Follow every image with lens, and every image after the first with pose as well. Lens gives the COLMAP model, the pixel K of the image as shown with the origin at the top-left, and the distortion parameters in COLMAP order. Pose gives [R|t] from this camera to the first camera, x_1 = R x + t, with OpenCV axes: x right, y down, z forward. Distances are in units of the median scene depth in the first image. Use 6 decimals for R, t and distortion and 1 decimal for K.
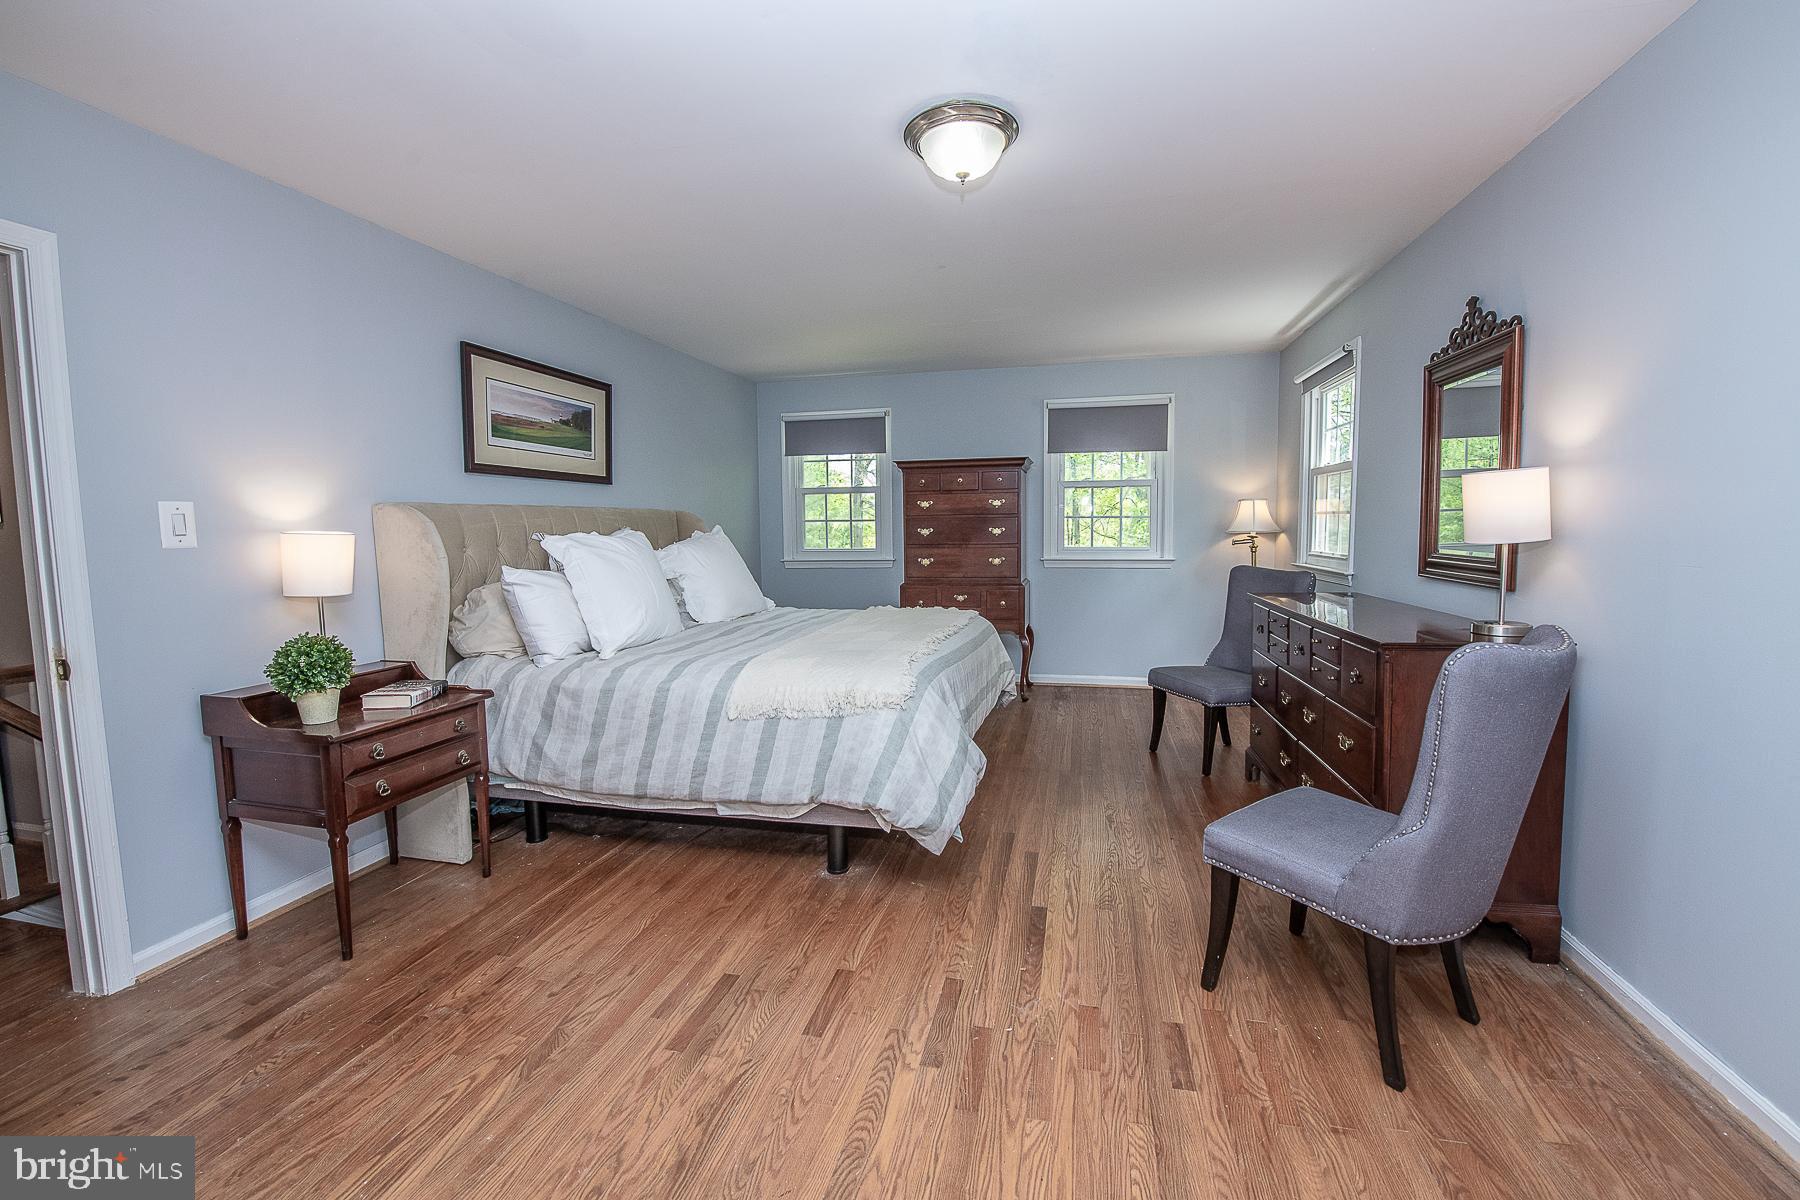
lens RADIAL K [[717.0, 0, 907.5], [0, 717.0, 591.1], [0, 0, 1]] dist [-0.014432, -0.002523]
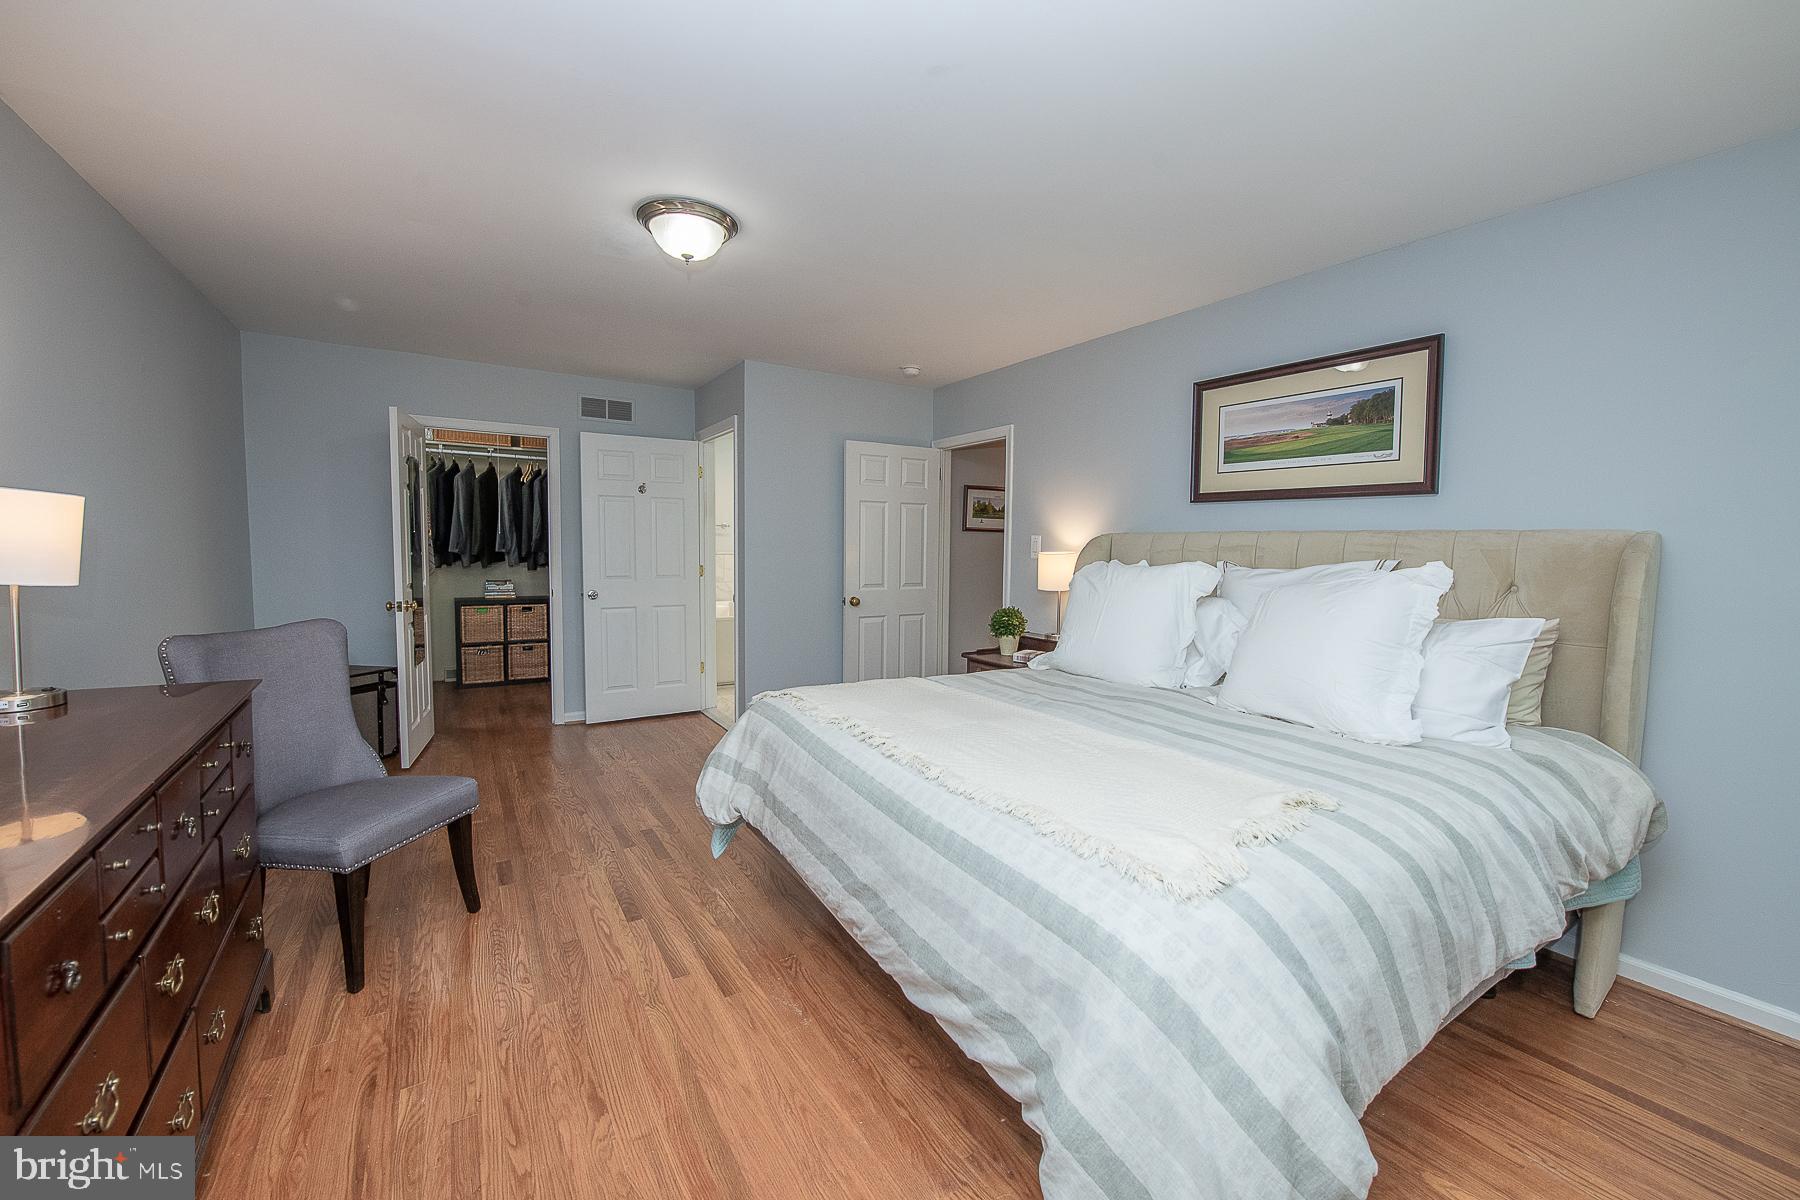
lens RADIAL K [[717.0, 0, 907.5], [0, 717.0, 591.1], [0, 0, 1]] dist [-0.014432, -0.002523]
pose [[-0.693428, 0.051084, -0.718713, 0.473371], [-0.073202, 0.987328, 0.140803, -0.153600], [0.716798, 0.150248, -0.680901, 1.439172]]
